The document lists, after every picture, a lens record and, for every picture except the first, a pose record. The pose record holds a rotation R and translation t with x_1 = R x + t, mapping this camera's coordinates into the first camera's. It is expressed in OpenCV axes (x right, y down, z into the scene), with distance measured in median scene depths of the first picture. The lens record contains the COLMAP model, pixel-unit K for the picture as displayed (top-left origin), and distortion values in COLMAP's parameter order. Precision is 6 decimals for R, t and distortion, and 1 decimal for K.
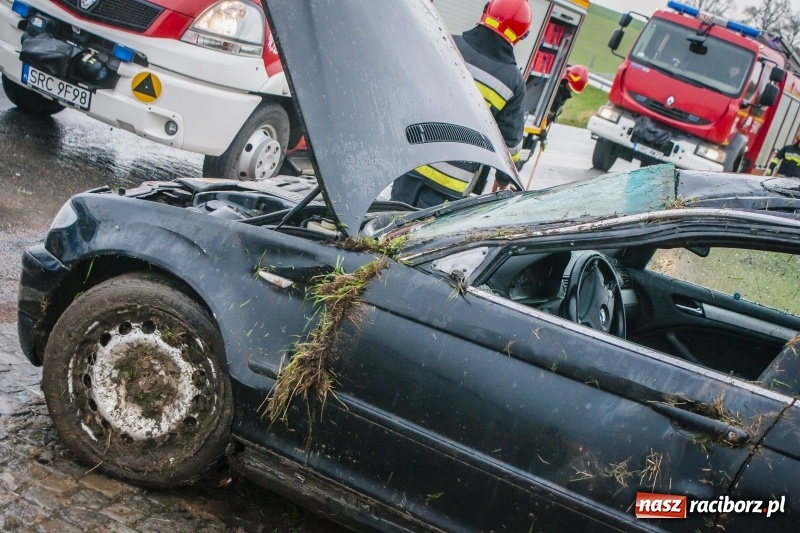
lens RADIAL K [[1477.5, 0, 400.0], [0, 1477.5, 266.5], [0, 0, 1]] dist [-0.033514, -0.100614]
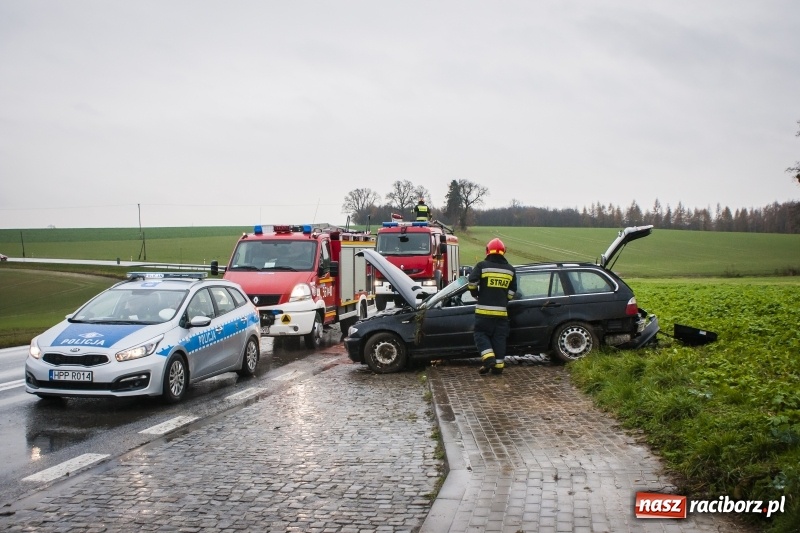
lens RADIAL K [[1477.5, 0, 400.0], [0, 1477.5, 266.5], [0, 0, 1]] dist [-0.033514, -0.100614]
pose [[0.904846, -0.349479, 0.243144, -1.257171], [0.379086, 0.921308, -0.086519, 0.262397], [-0.193774, 0.170459, 0.966124, -3.946544]]
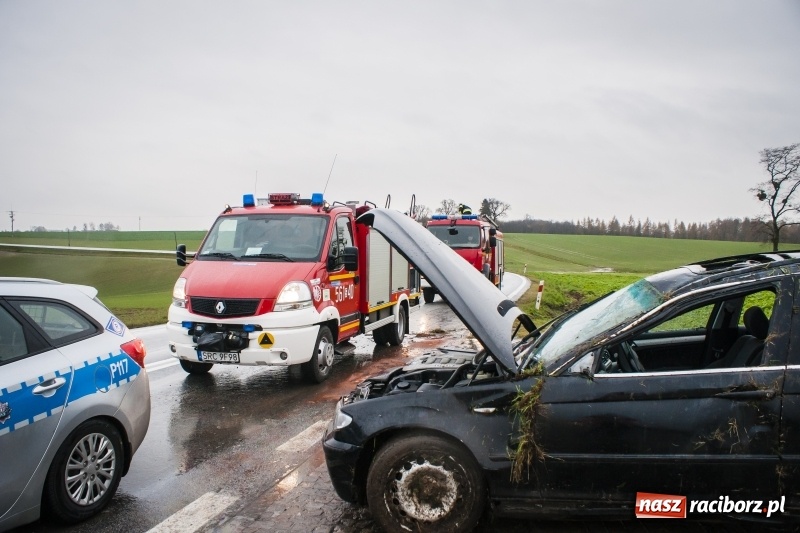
lens RADIAL K [[702.6, 0, 400.0], [0, 702.6, 266.5], [0, 0, 1]] dist [-0.144078, 0.127390]
pose [[0.923426, -0.335596, 0.186172, -0.270652], [0.357932, 0.928124, -0.102323, -0.101506], [-0.138451, 0.161125, 0.977175, 0.128778]]
